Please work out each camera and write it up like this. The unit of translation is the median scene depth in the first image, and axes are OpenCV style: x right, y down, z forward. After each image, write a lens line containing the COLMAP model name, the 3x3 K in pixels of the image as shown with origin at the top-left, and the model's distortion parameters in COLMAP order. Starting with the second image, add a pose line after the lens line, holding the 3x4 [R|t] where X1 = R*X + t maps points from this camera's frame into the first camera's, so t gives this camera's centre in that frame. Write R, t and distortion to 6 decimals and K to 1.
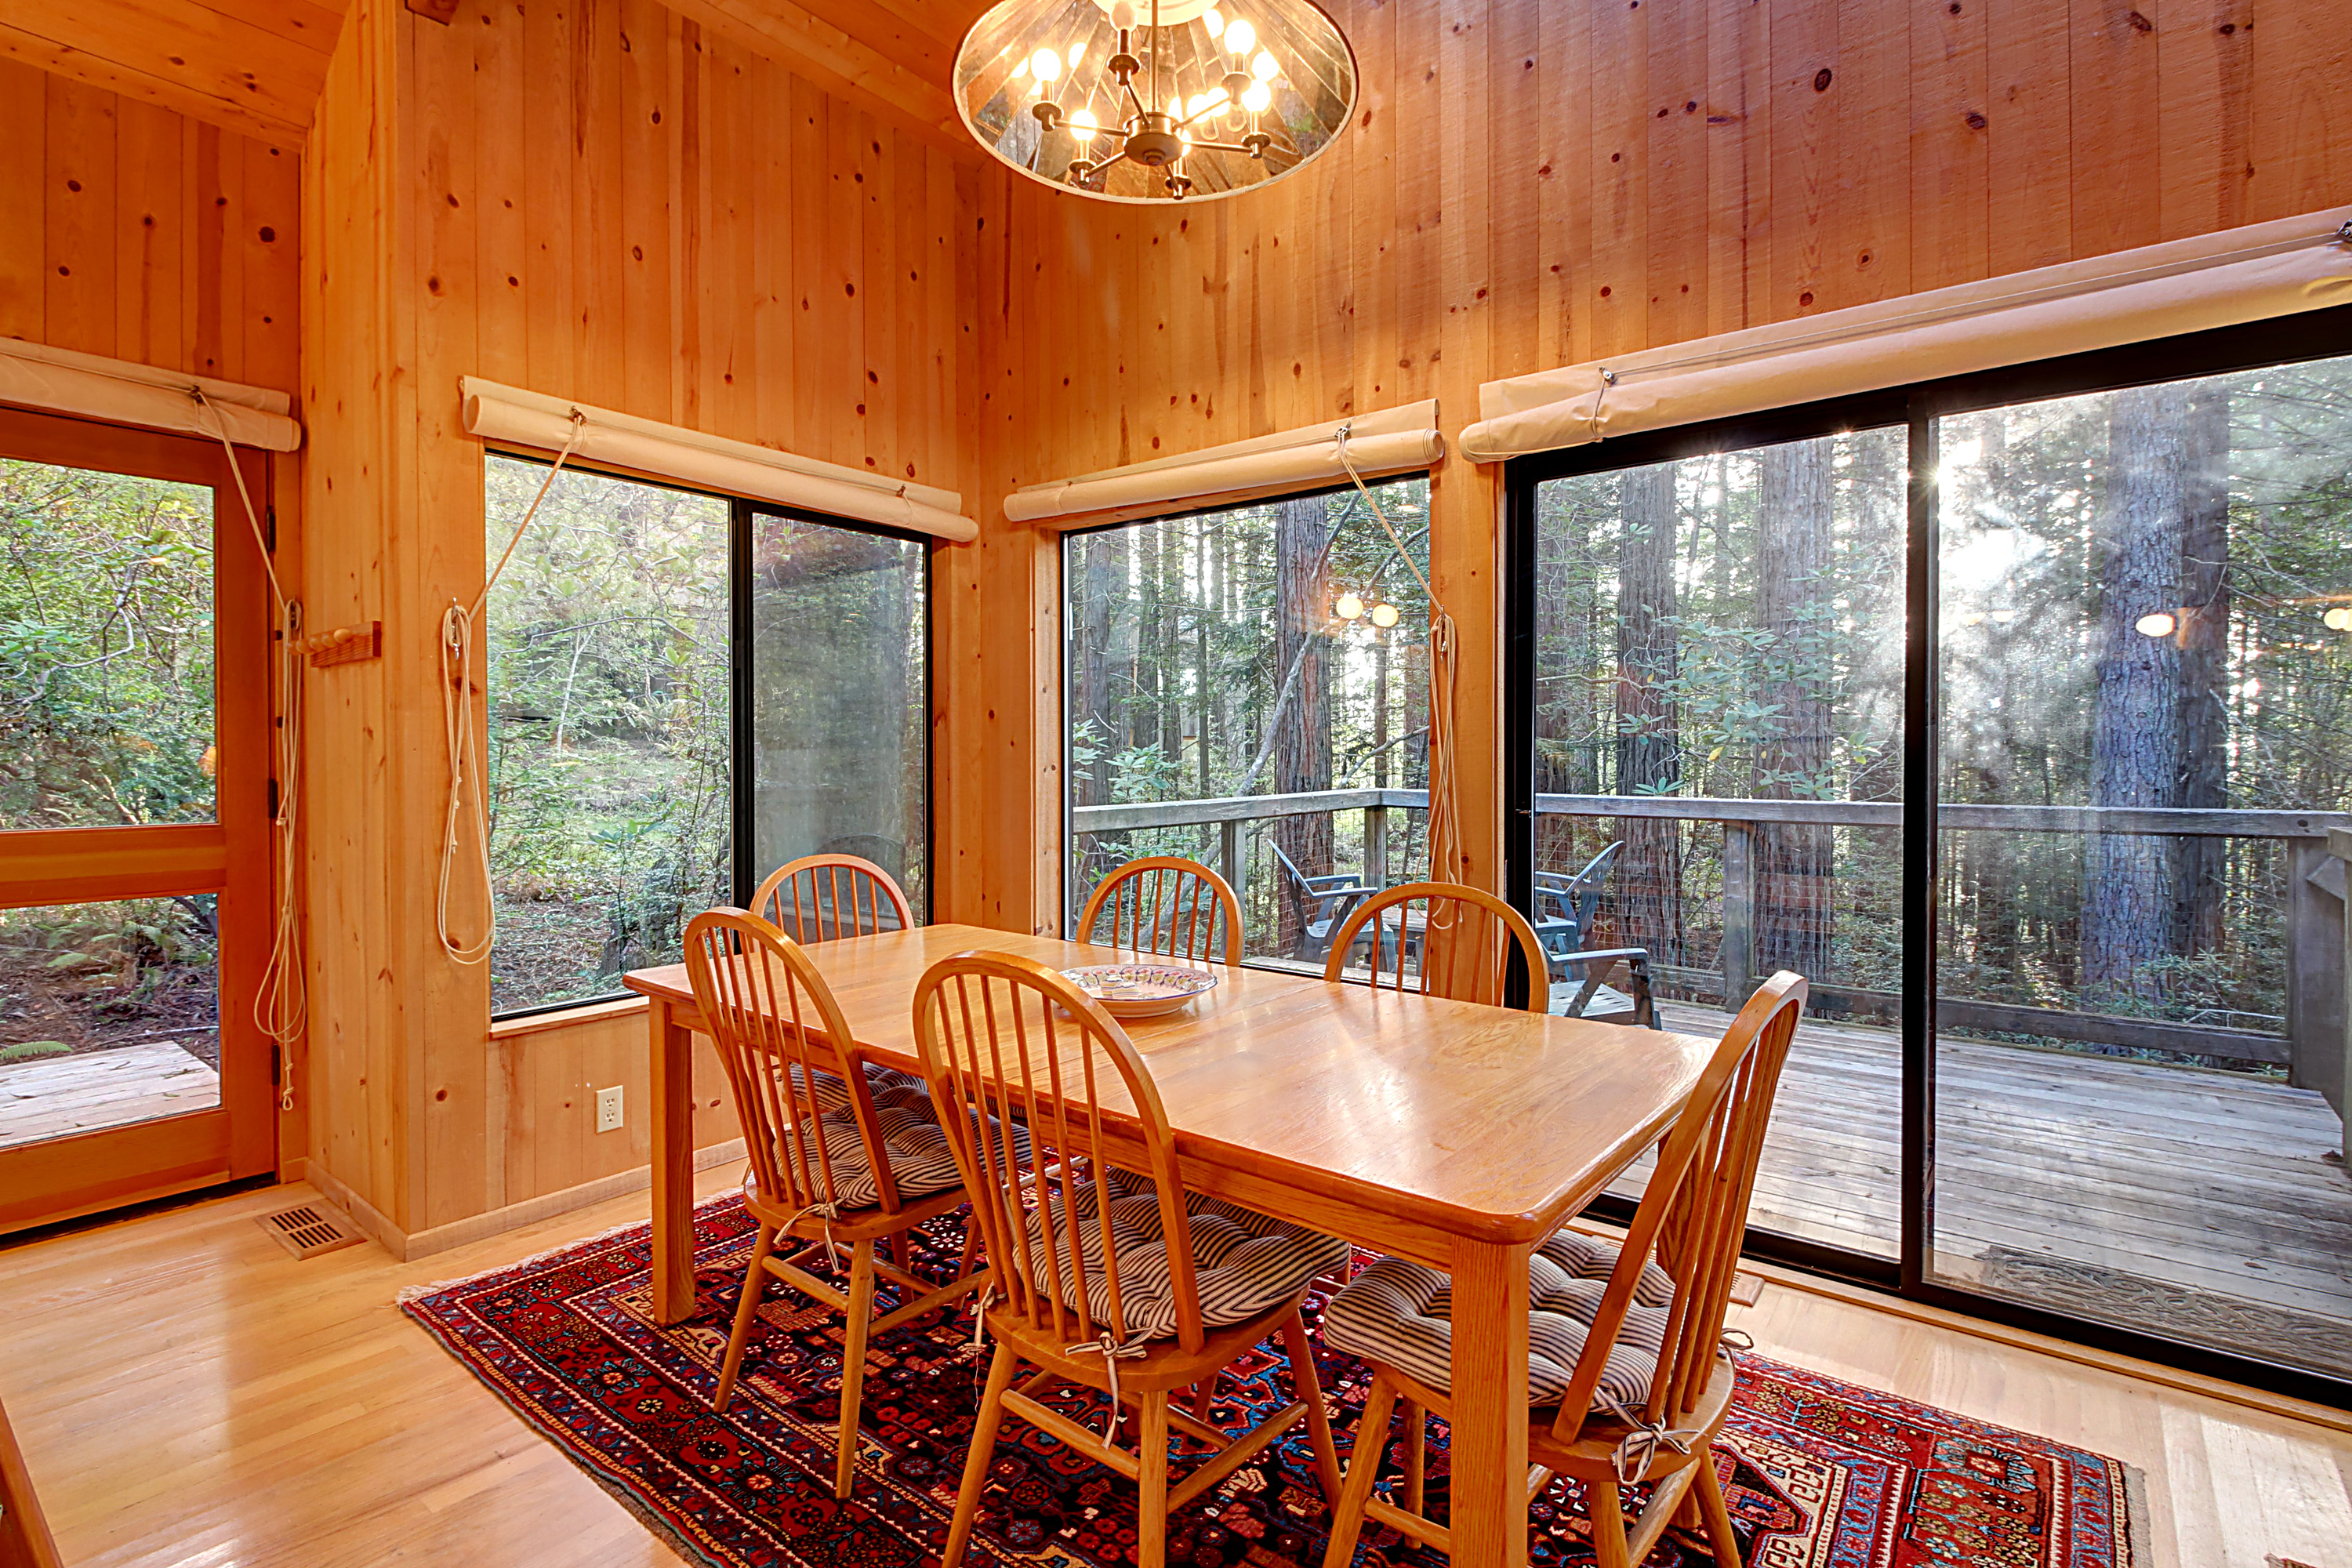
lens RADIAL K [[1097.3, 0, 1162.1], [0, 1097.3, 766.6], [0, 0, 1]] dist [0.015853, -0.013909]
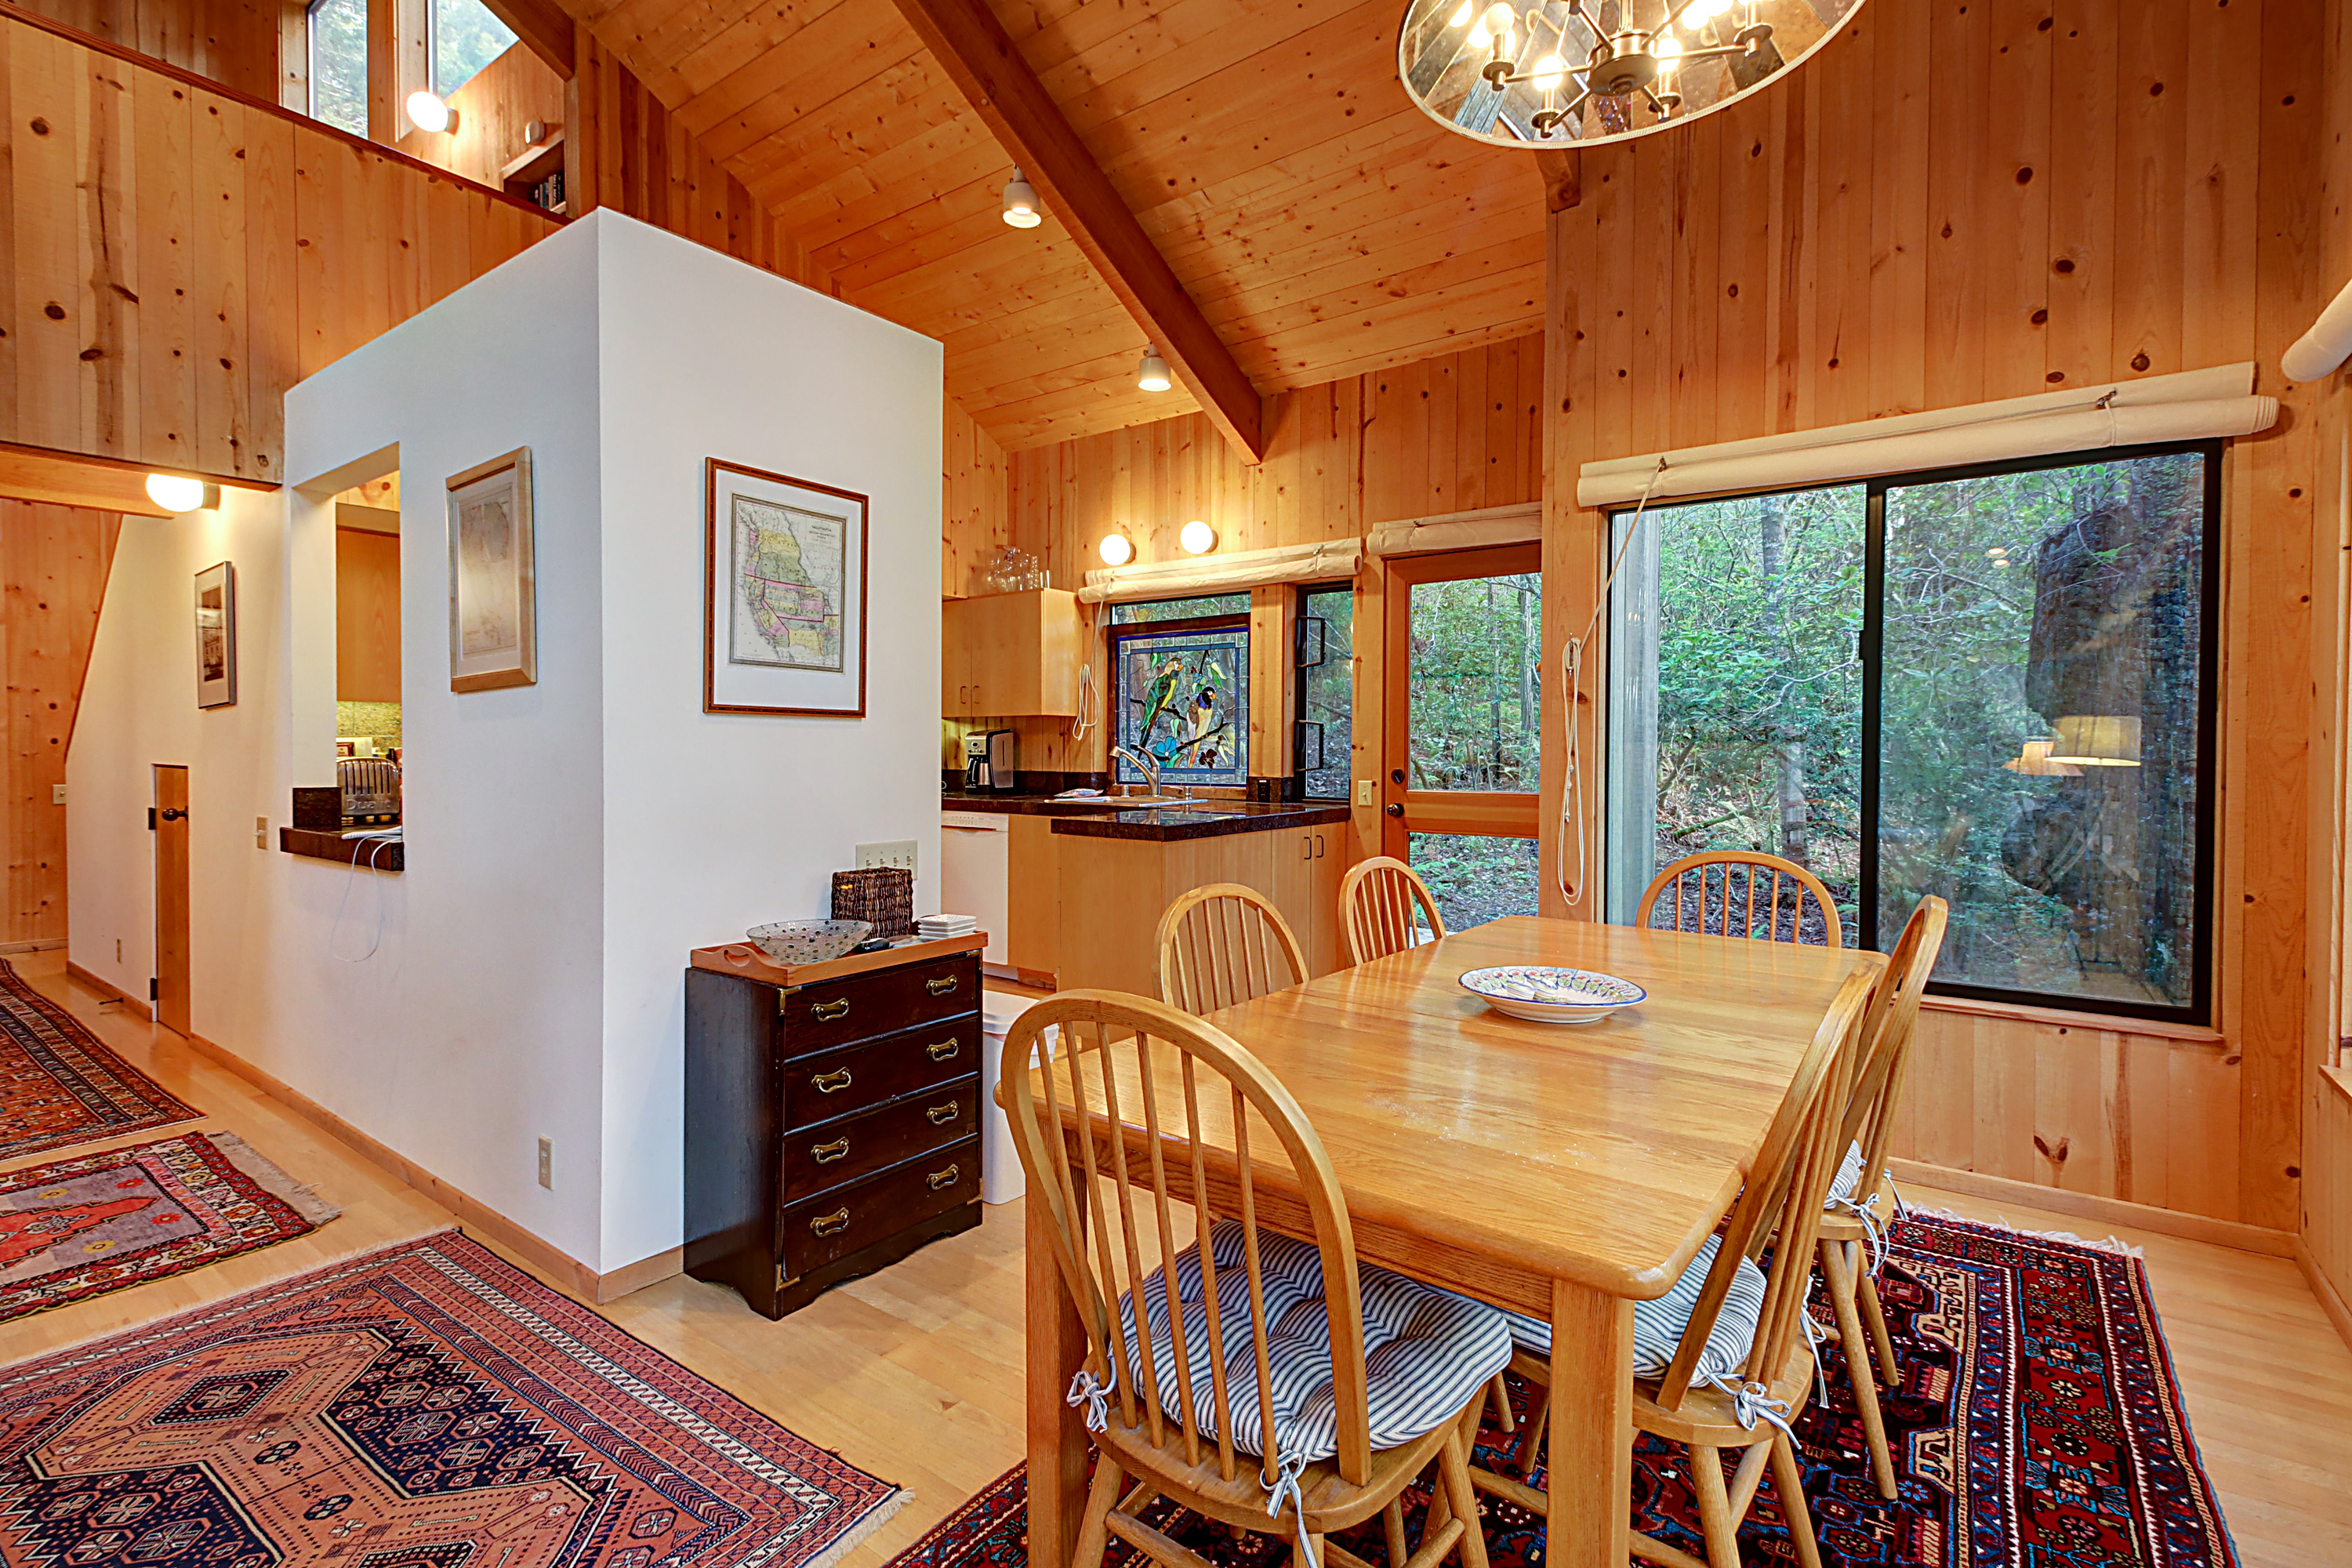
lens RADIAL K [[1071.4, 0, 1209.6], [0, 1071.4, 761.1], [0, 0, 1]] dist [0.024989, -0.012376]
pose [[0.046979, 0.018102, -0.998732, 0.593570], [-0.014679, 0.999740, 0.017430, -0.011655], [0.998788, 0.013842, 0.047233, 0.452145]]
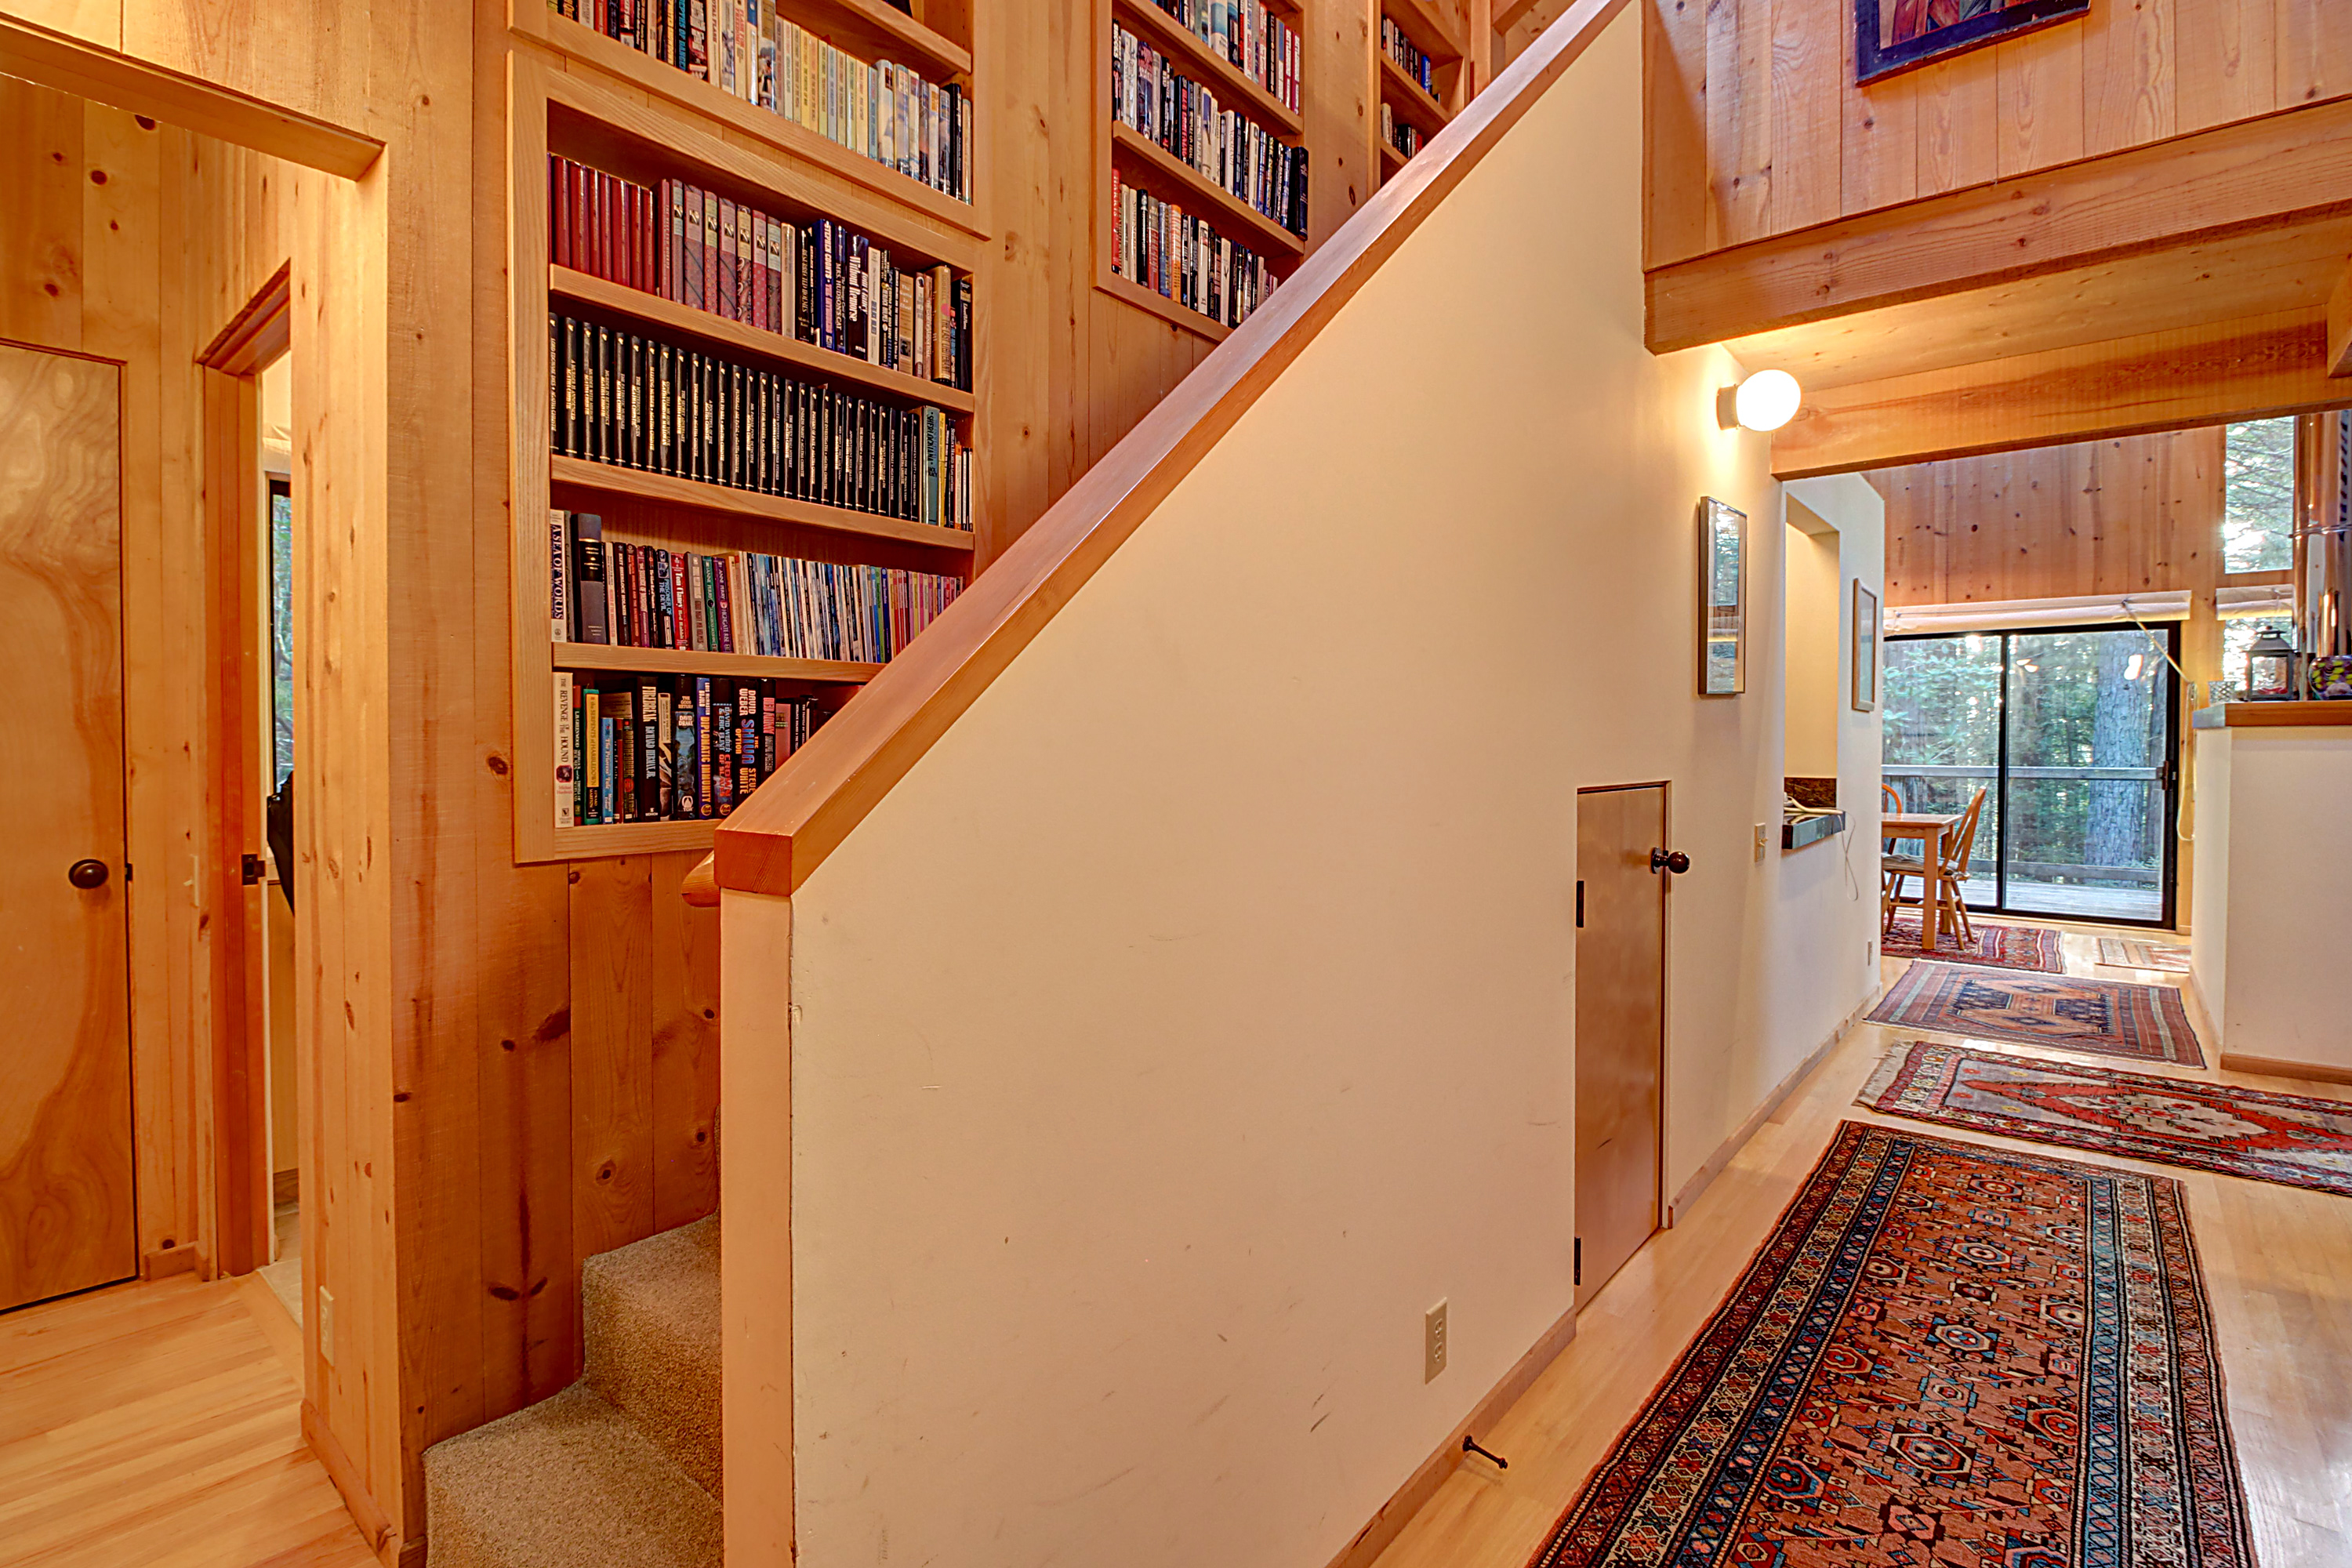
lens RADIAL K [[1089.1, 0, 1186.4], [0, 1089.1, 765.3], [0, 0, 1]] dist [0.021264, -0.014377]
pose [[0.999806, 0.004864, -0.019096, -1.295191], [-0.004598, 0.999892, 0.013959, 0.019716], [0.019162, -0.013869, 0.999720, -1.783175]]
